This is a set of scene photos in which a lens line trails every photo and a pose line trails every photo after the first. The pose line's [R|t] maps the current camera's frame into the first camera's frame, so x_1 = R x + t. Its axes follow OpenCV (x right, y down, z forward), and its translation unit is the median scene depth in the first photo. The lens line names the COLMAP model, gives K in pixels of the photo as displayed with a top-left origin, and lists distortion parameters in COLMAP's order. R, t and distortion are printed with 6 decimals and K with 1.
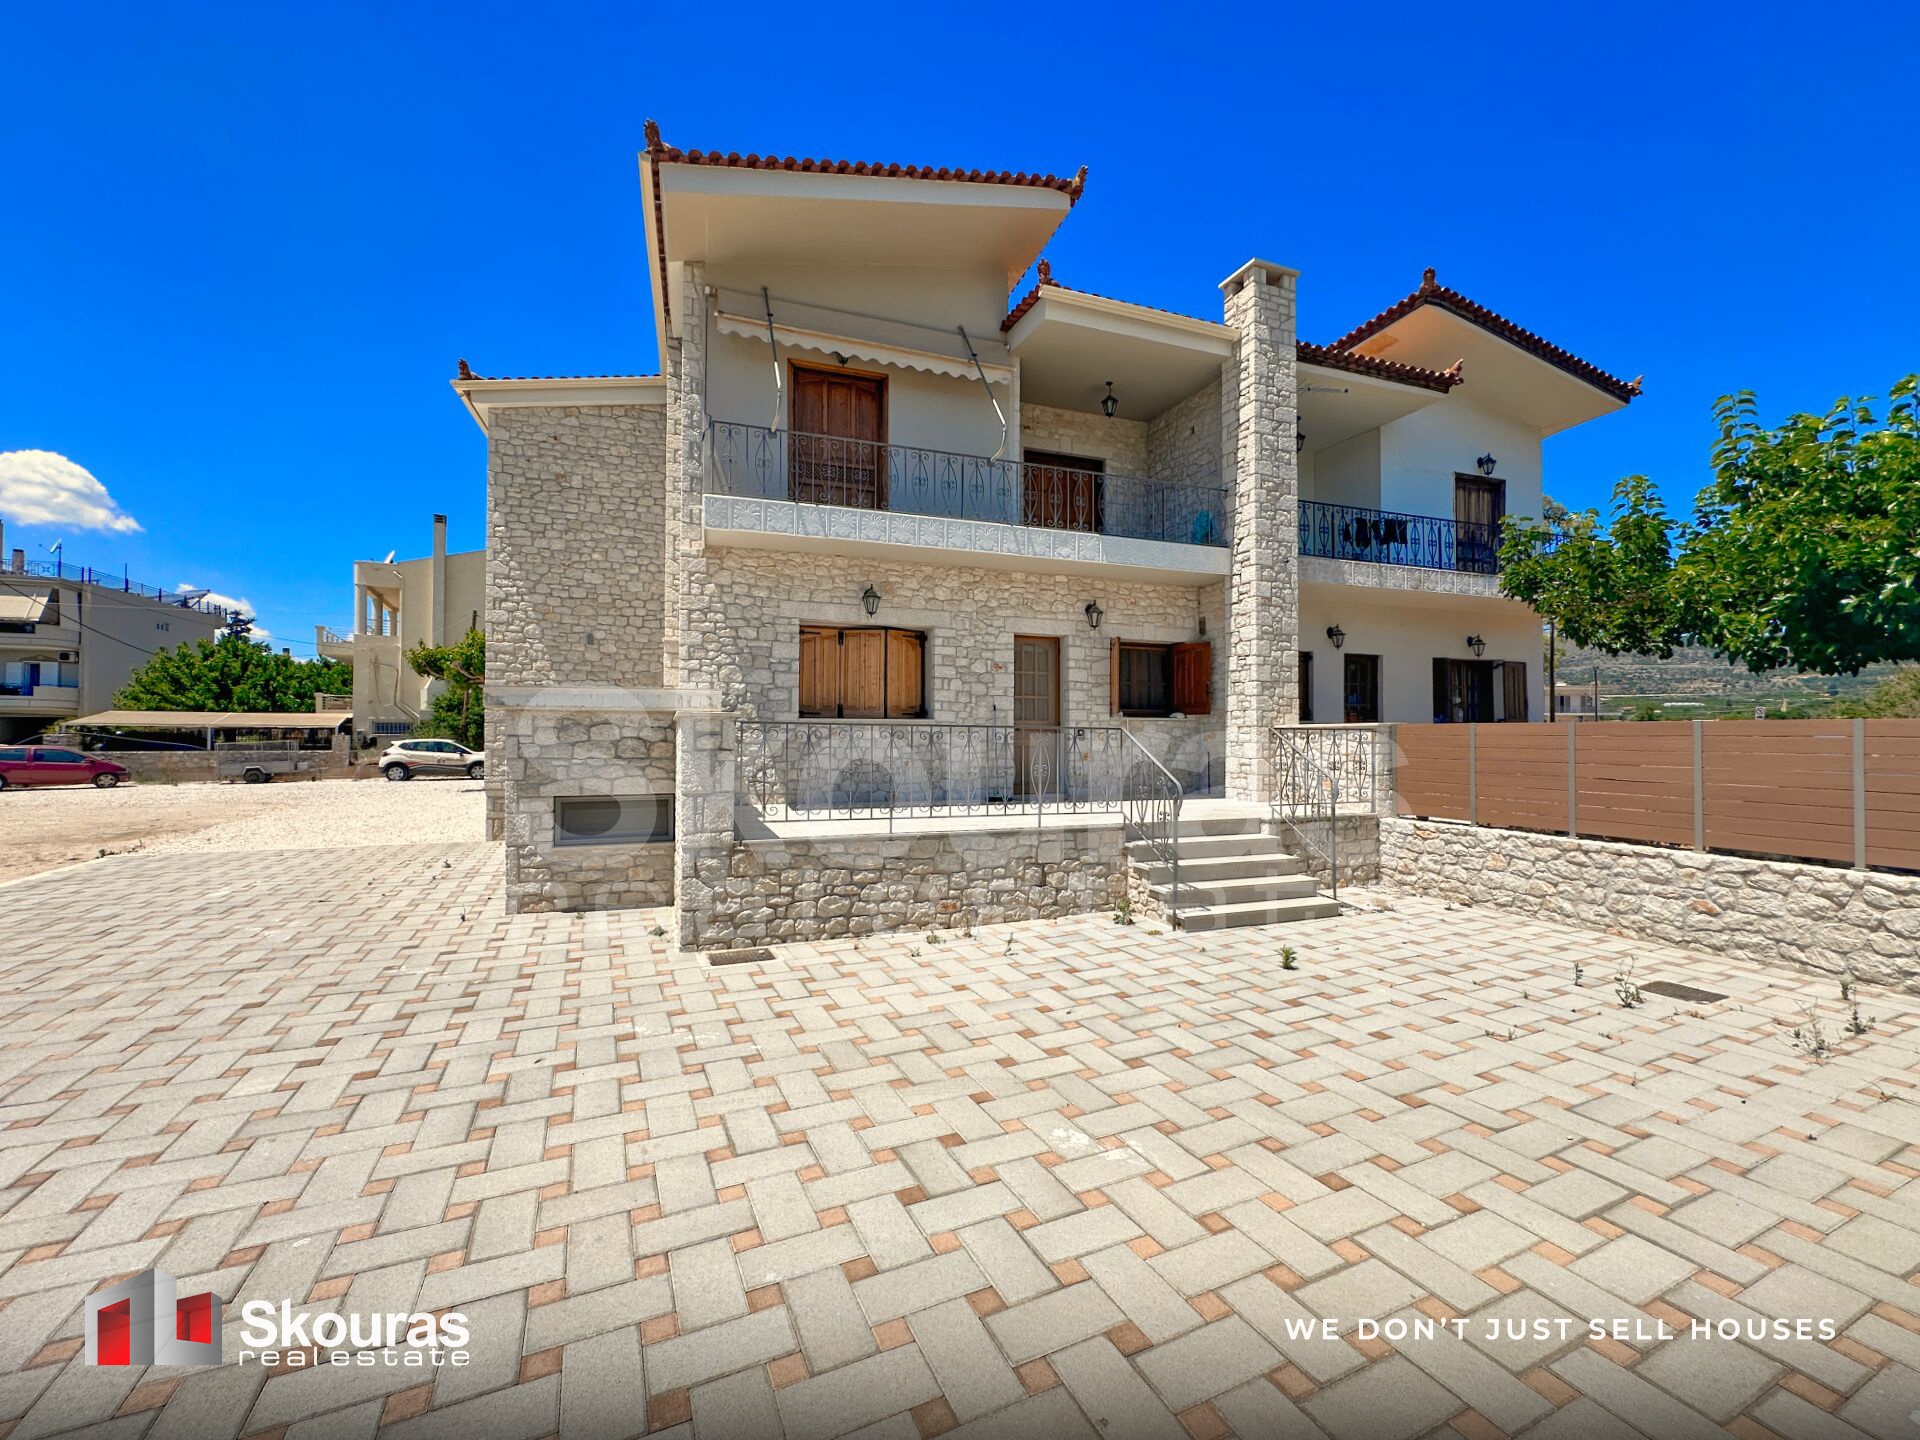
lens RADIAL K [[765.1, 0, 947.7], [0, 765.1, 722.5], [0, 0, 1]] dist [-0.003716, 0.000982]
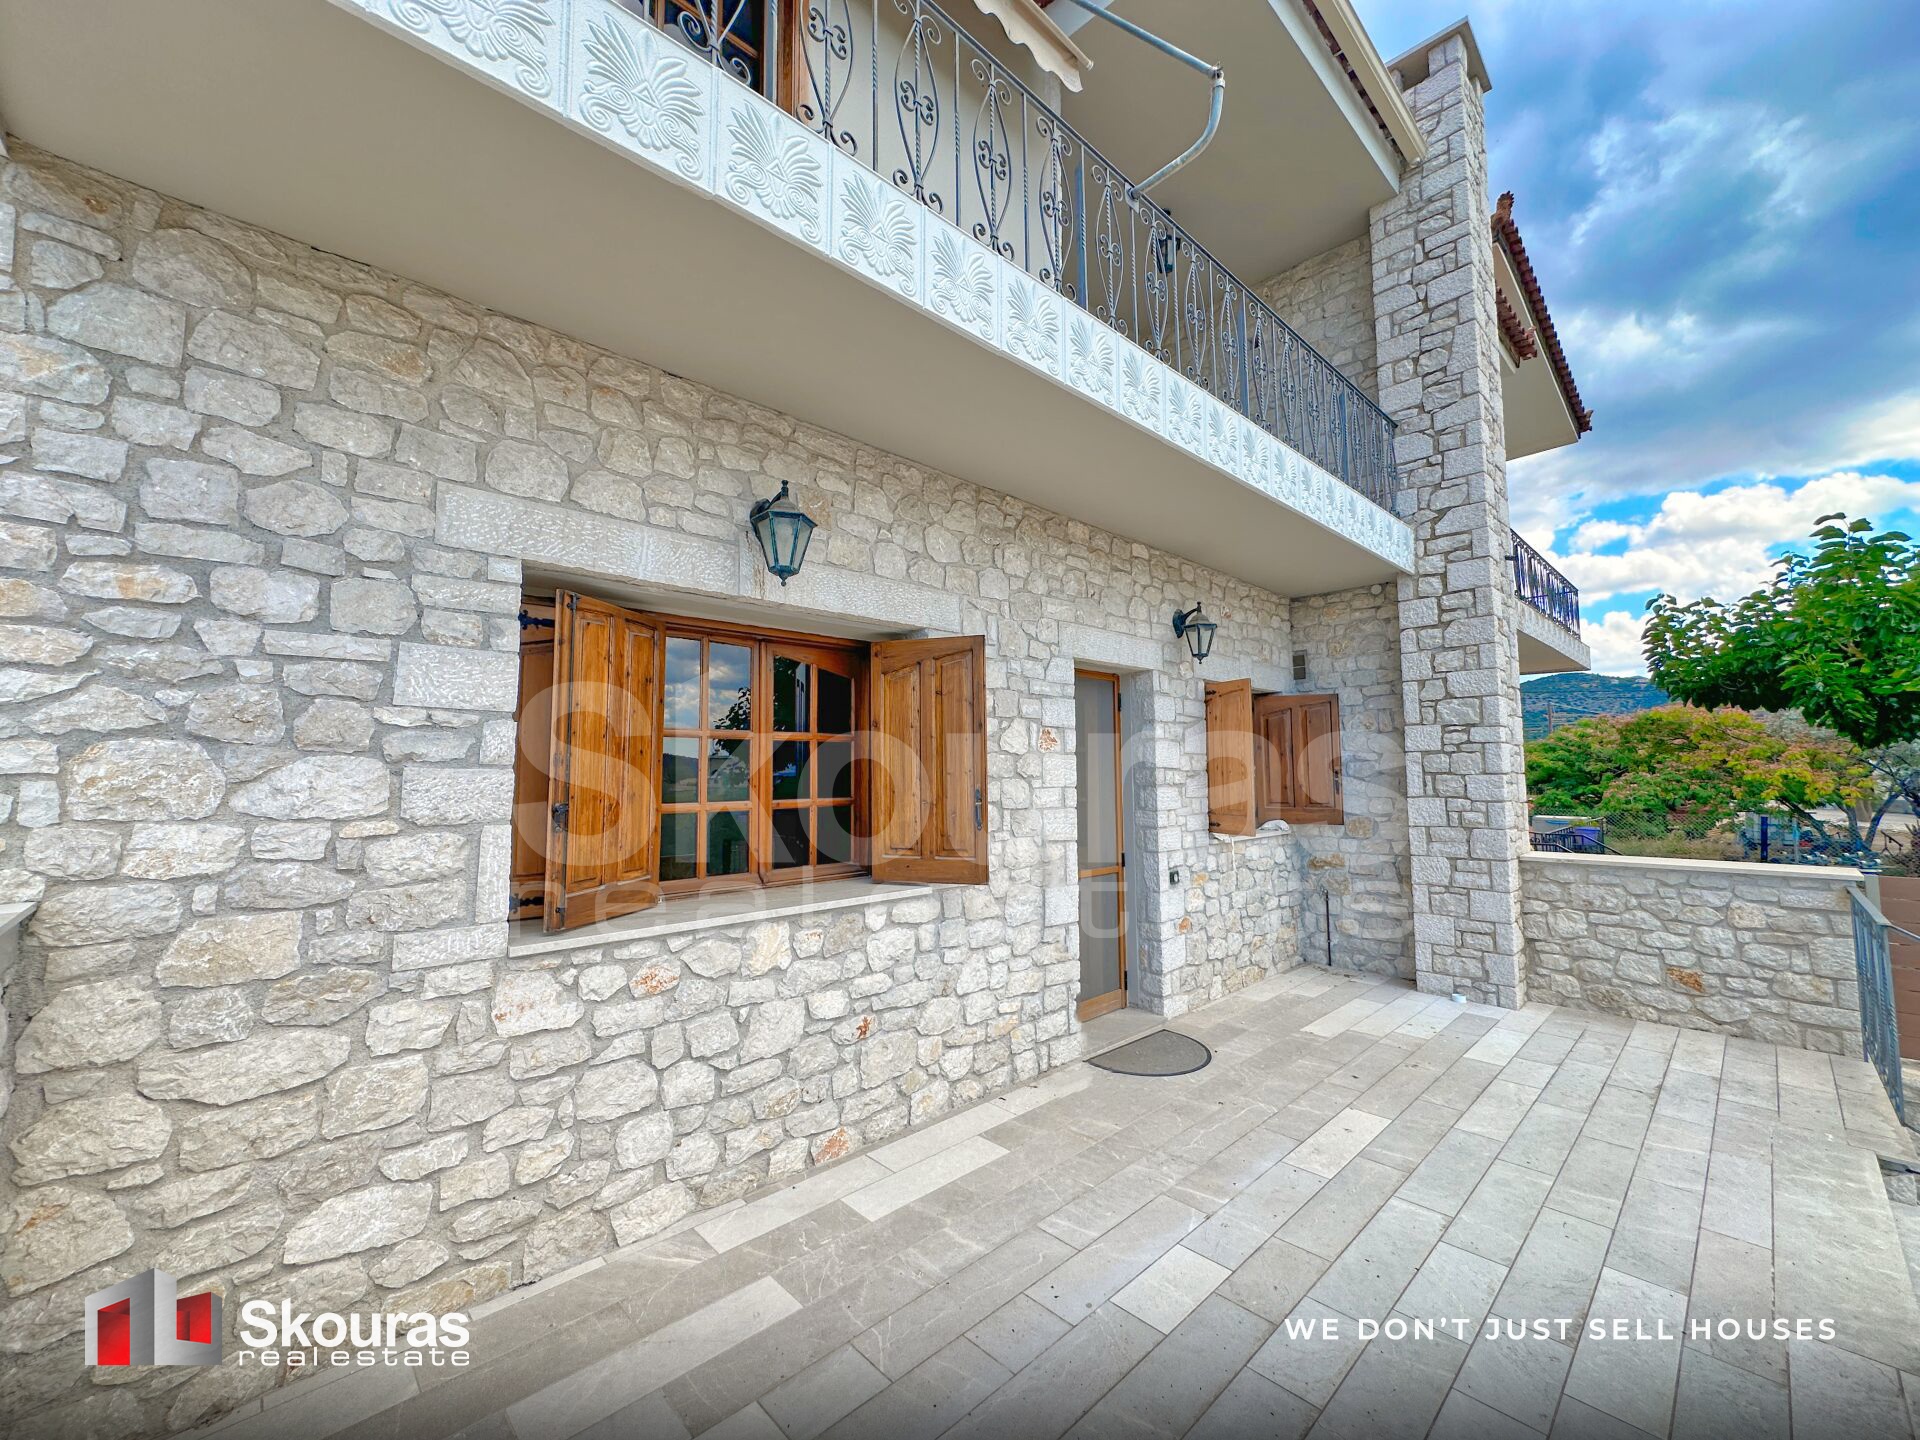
lens RADIAL K [[765.1, 0, 963.4], [0, 765.1, 712.5], [0, 0, 1]] dist [-0.003716, 0.000982]
pose [[0.917226, 0.025428, 0.397554, -0.149493], [-0.001611, 0.998189, -0.060128, -0.063885], [-0.398363, 0.054511, 0.915607, 0.662038]]
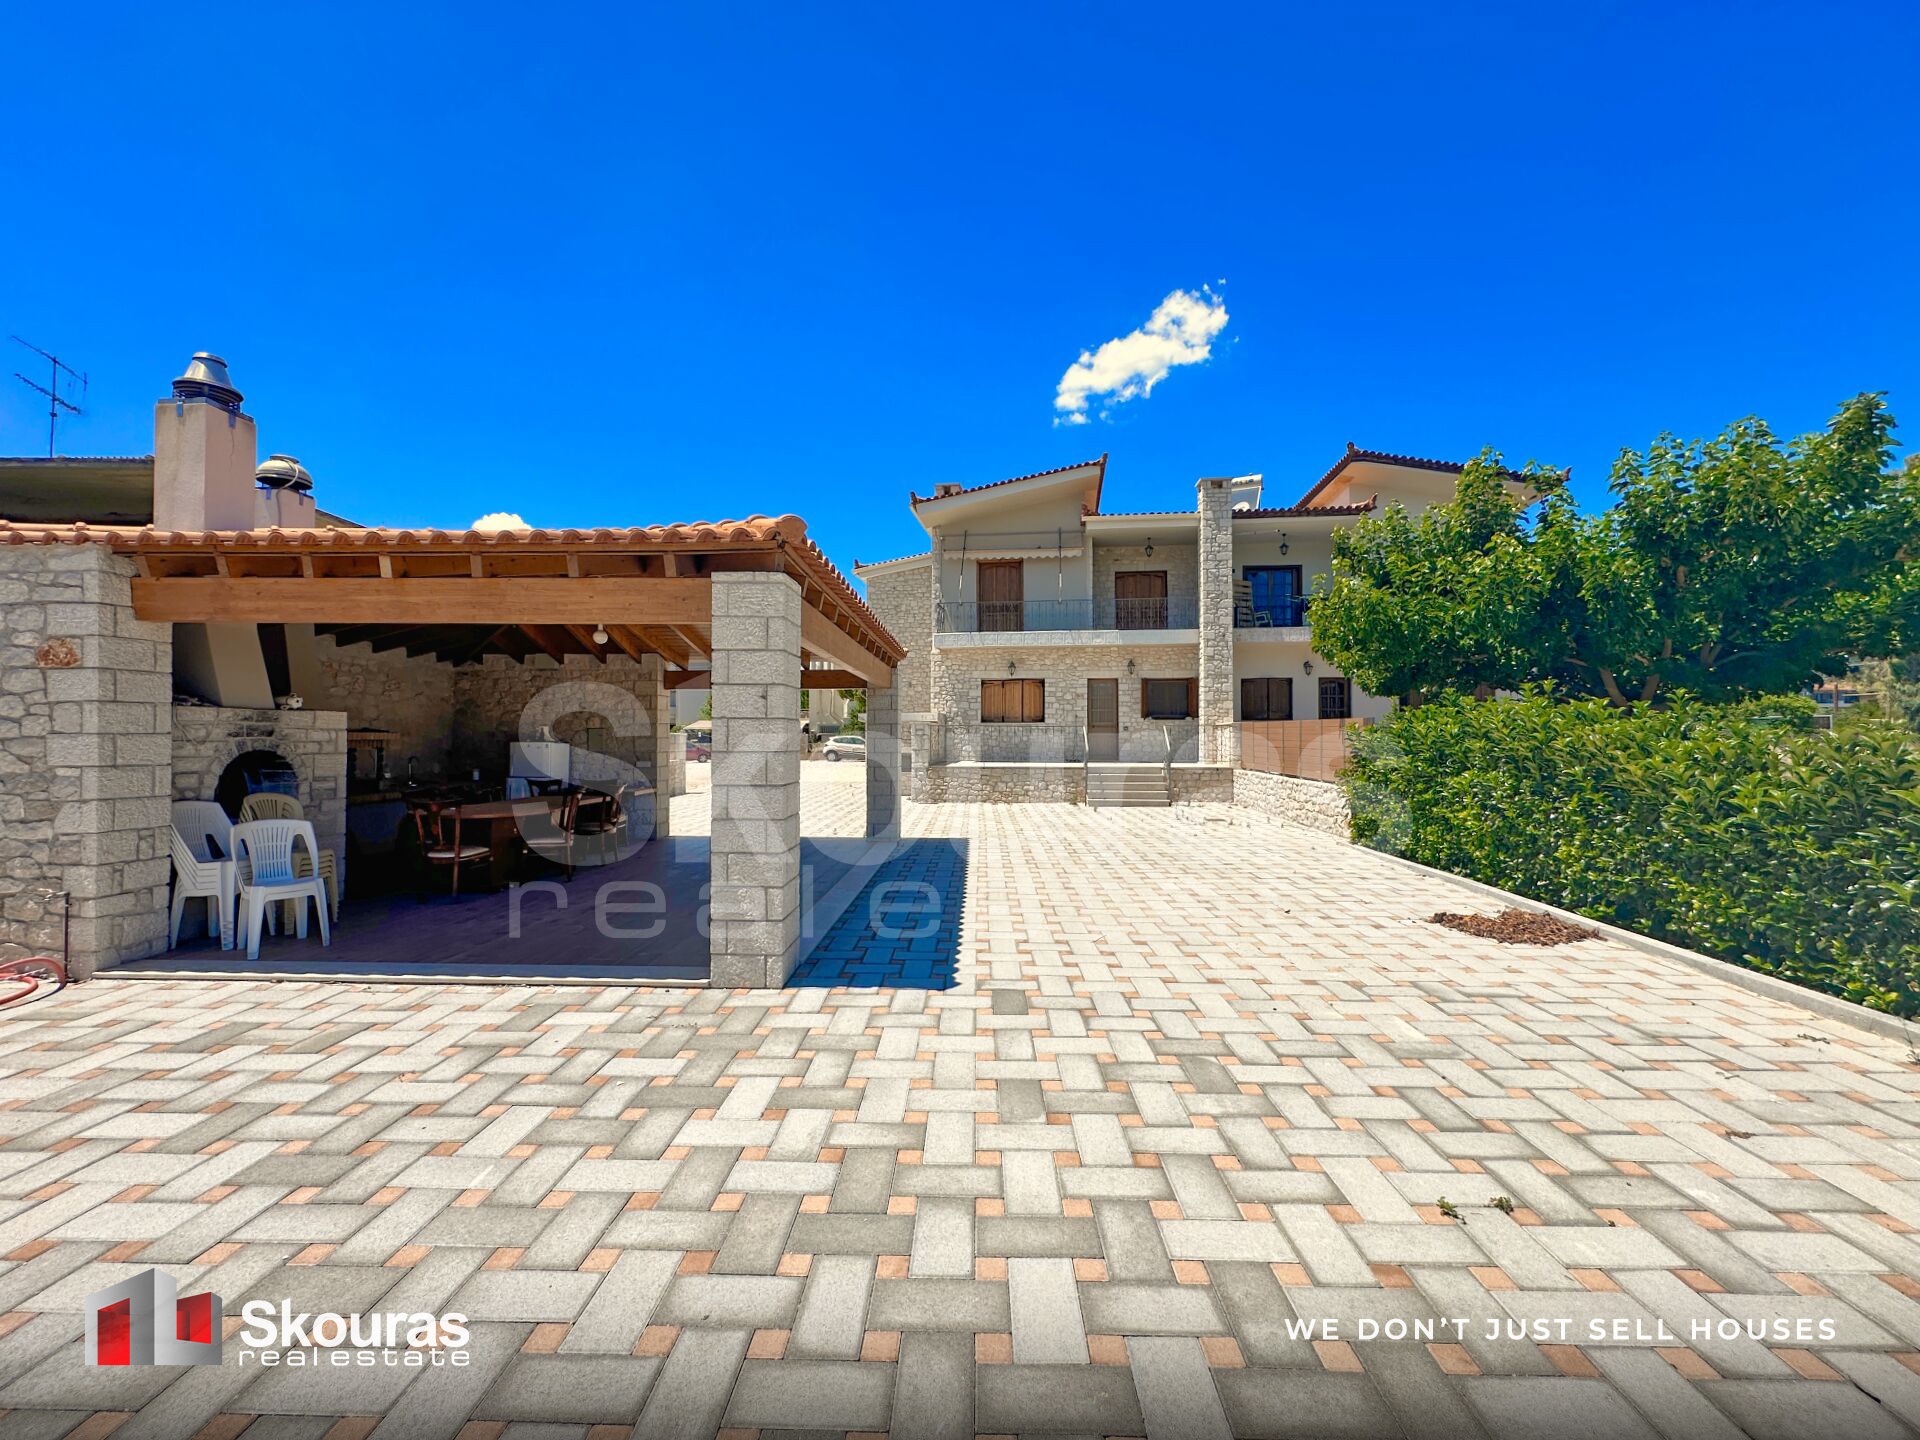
lens RADIAL K [[765.1, 0, 953.0], [0, 765.1, 725.7], [0, 0, 1]] dist [-0.003716, 0.000982]
pose [[0.893775, -0.009899, -0.448407, 0.704222], [0.012365, 0.999920, 0.002572, -0.003225], [0.448346, -0.007843, 0.893826, -0.996959]]
